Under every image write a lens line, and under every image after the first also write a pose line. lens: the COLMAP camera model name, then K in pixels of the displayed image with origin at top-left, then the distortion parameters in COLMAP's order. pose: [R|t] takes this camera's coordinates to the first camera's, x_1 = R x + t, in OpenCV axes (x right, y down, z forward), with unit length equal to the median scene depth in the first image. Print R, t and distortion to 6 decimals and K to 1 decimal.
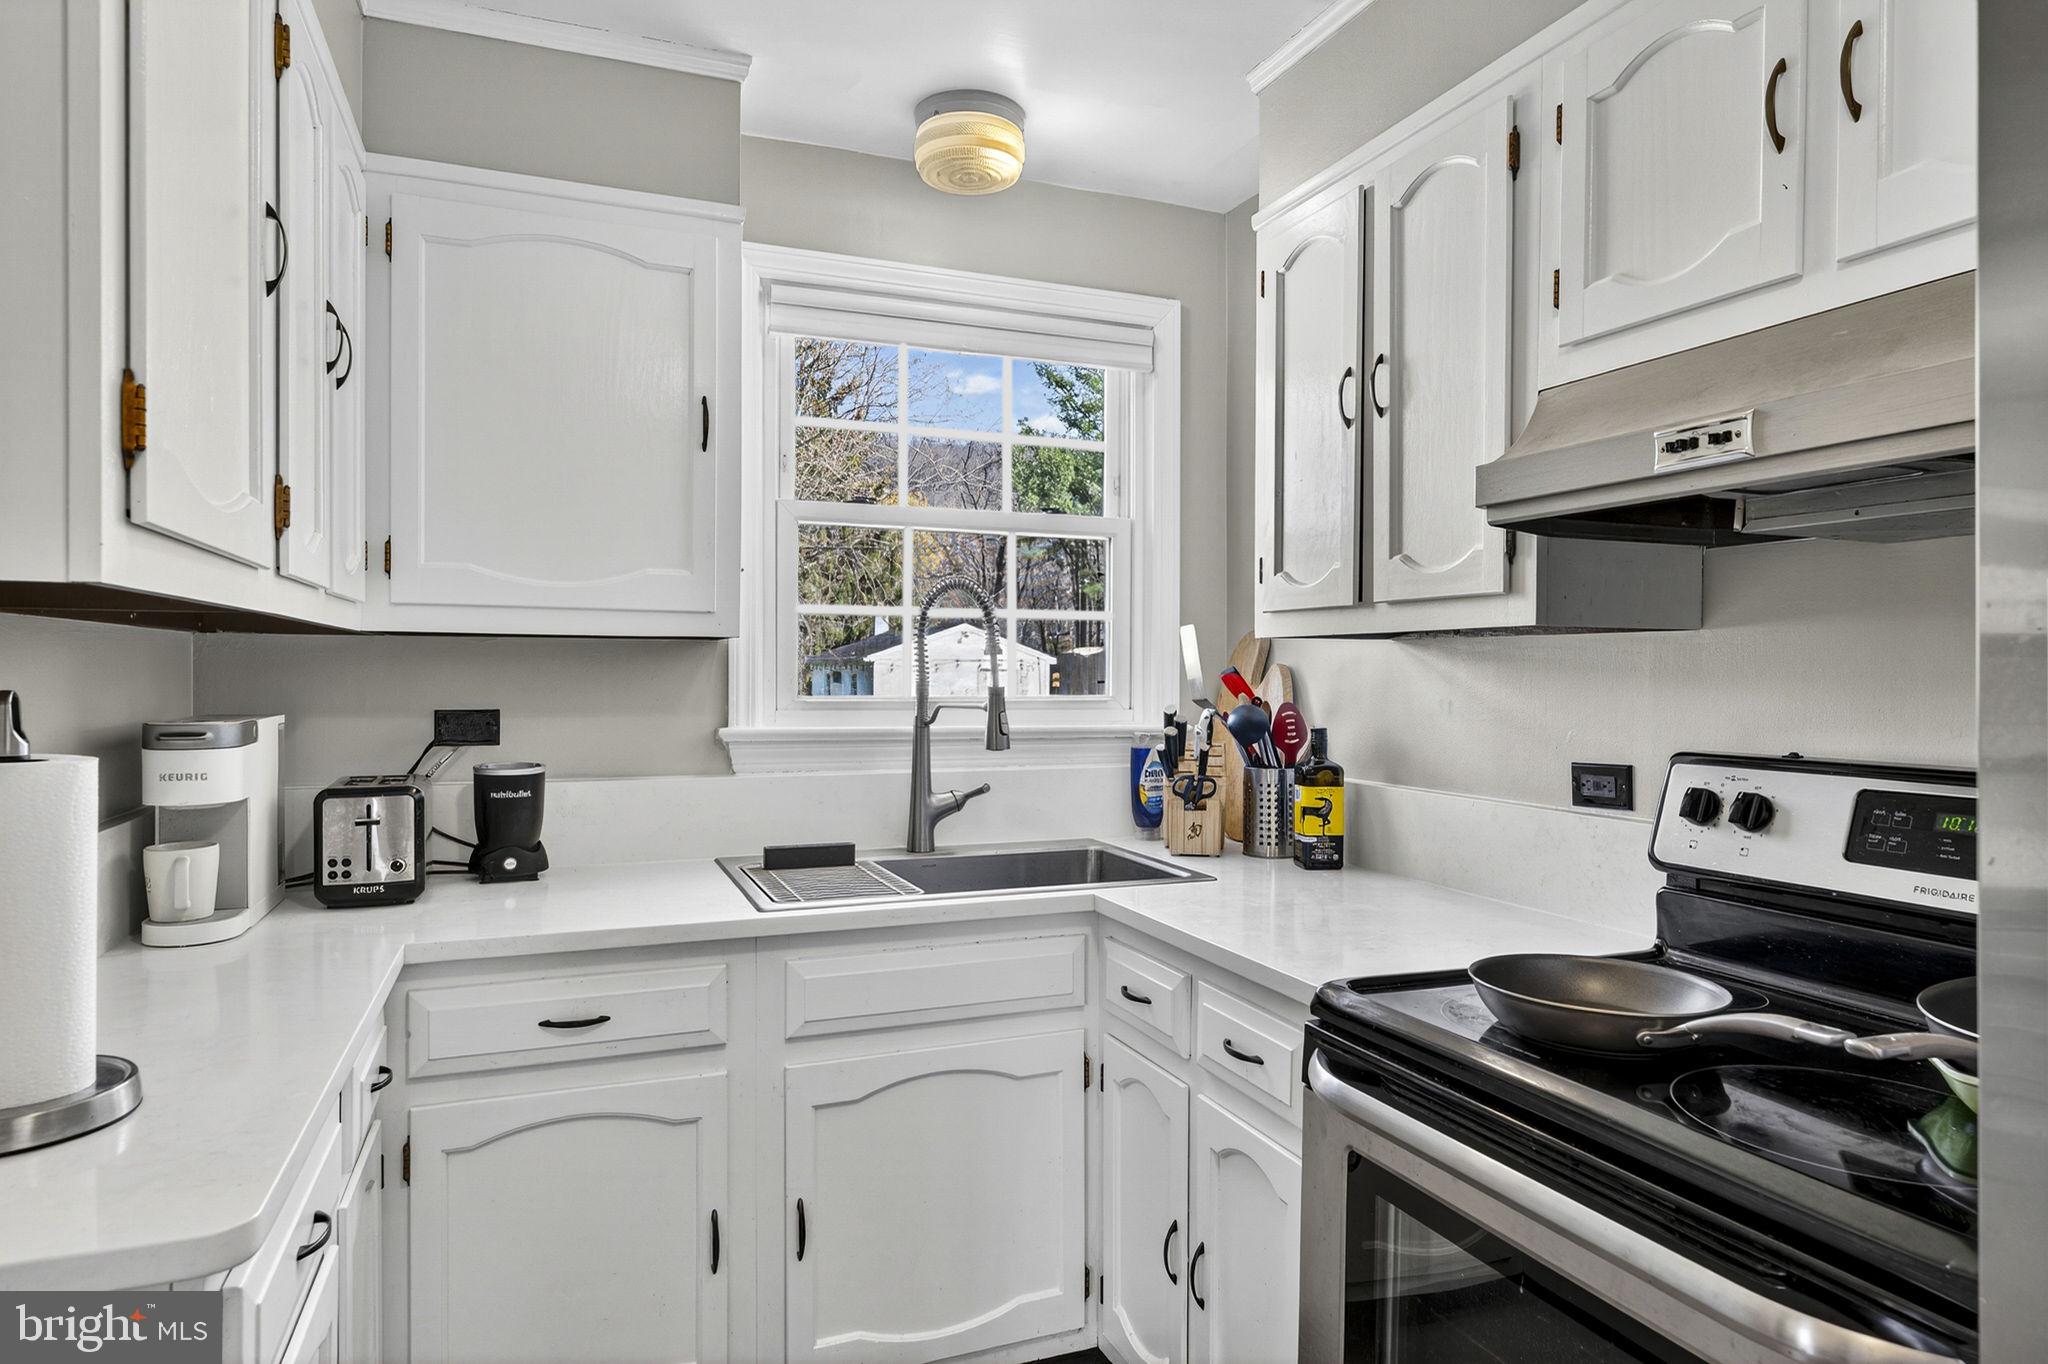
lens RADIAL K [[1213.5, 0, 1002.0], [0, 1213.5, 667.5], [0, 0, 1]] dist [-0.002594, -0.000300]
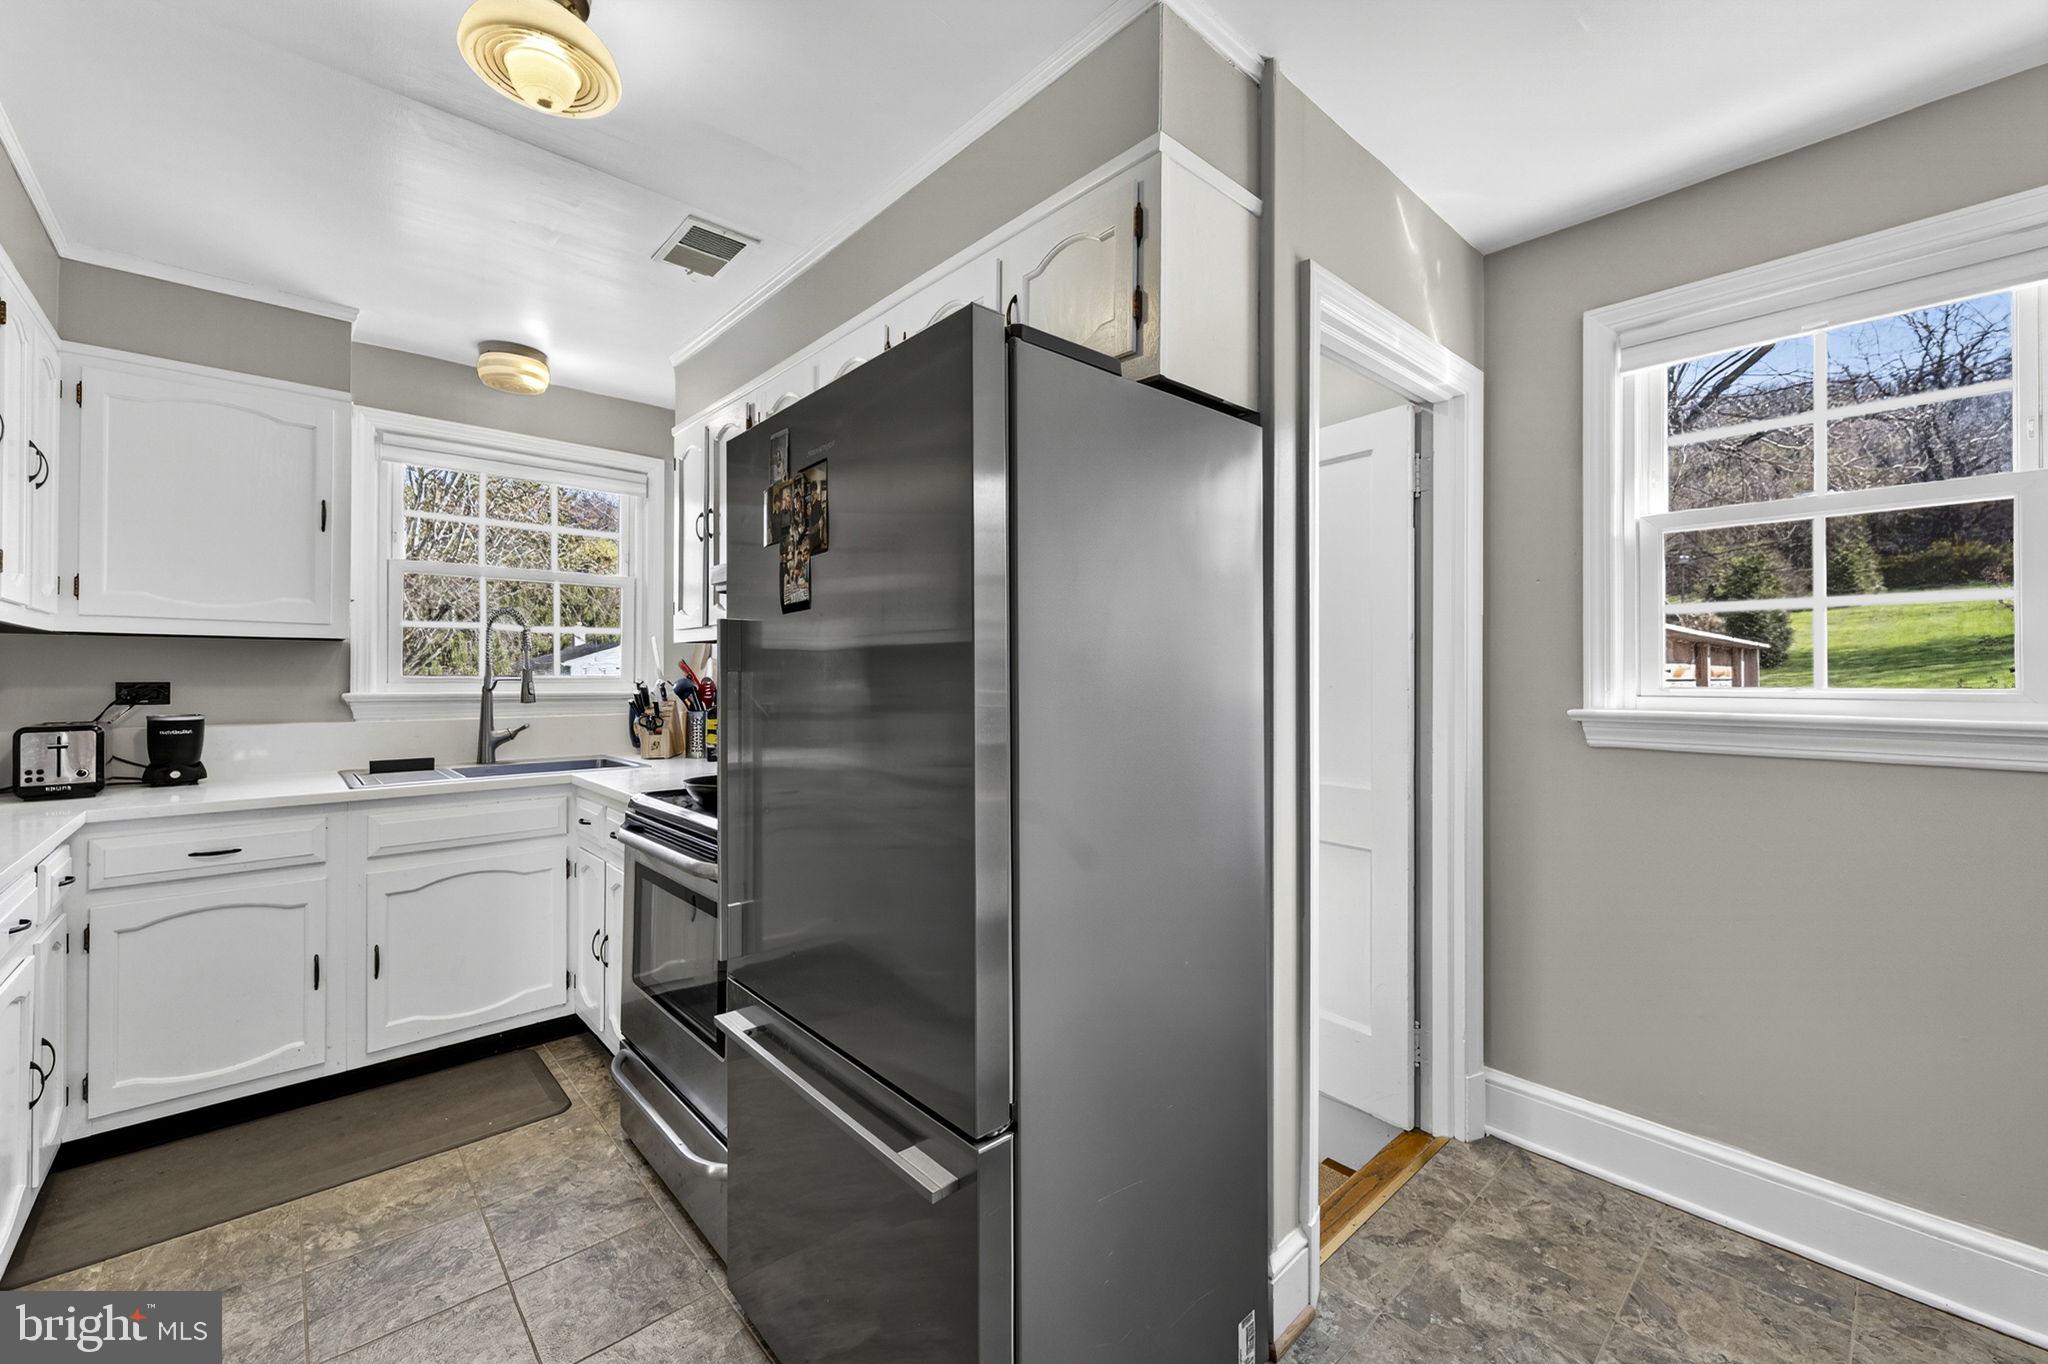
lens RADIAL K [[825.1, 0, 1022.1], [0, 825.1, 661.5], [0, 0, 1]] dist [-0.001928, 0.000107]
pose [[0.927530, 0.002369, 0.373741, 0.244234], [0.002126, 0.999930, -0.011613, 0.023842], [-0.373742, 0.011566, 0.927461, -0.471227]]
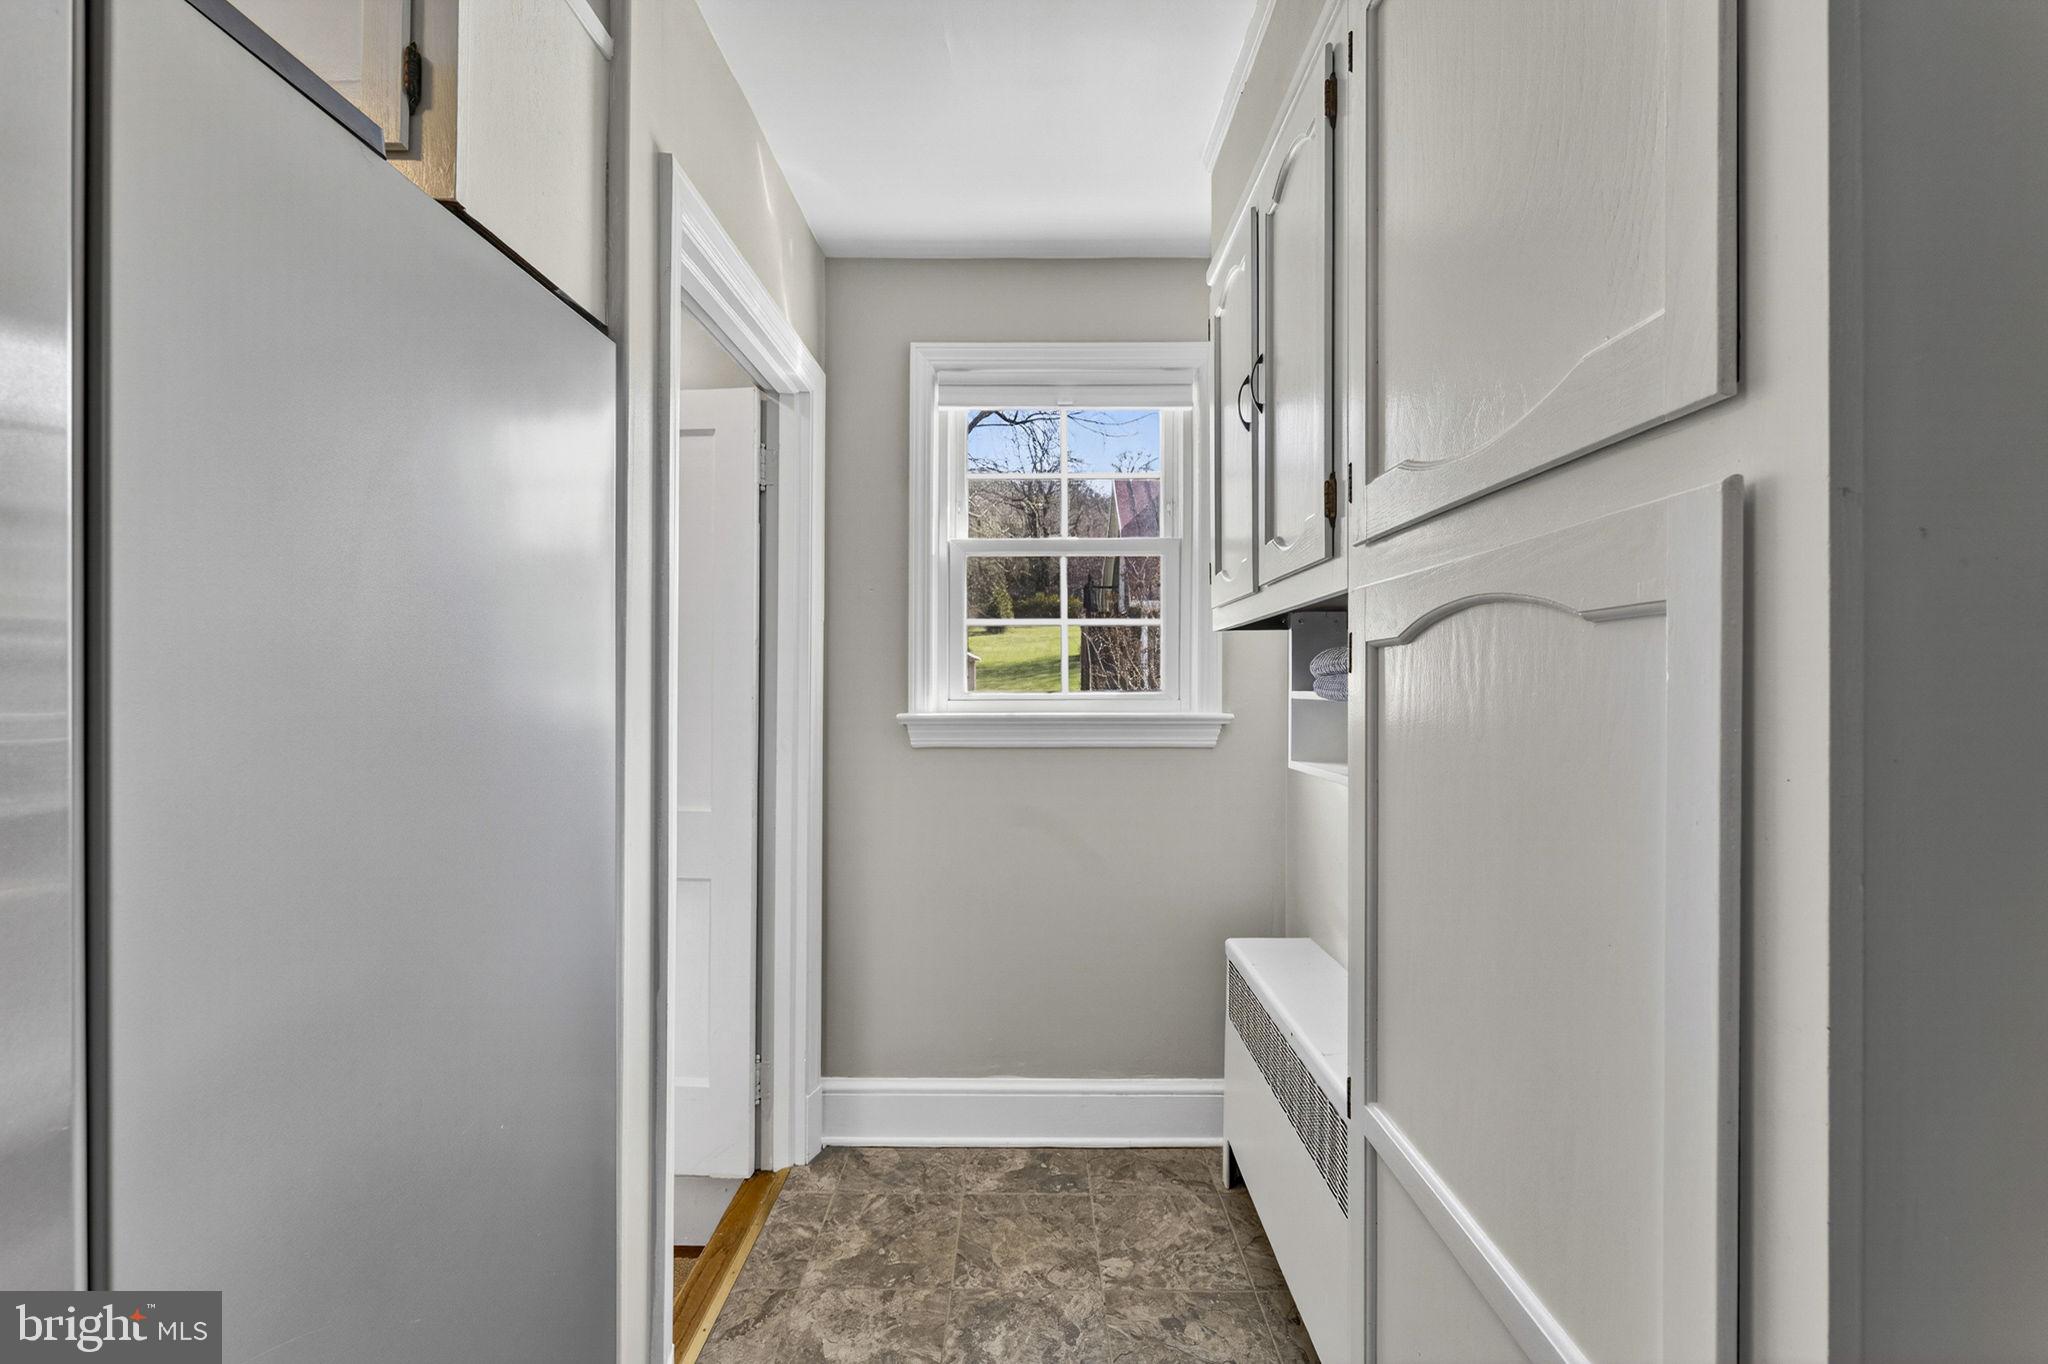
lens RADIAL K [[825.1, 0, 1031.5], [0, 825.1, 672.2], [0, 0, 1]] dist [-0.001928, 0.000107]
pose [[0.355053, 0.005763, 0.934828, 0.306488], [0.003174, 0.999968, -0.007370, 0.026333], [-0.934841, 0.005584, 0.355023, -0.327557]]
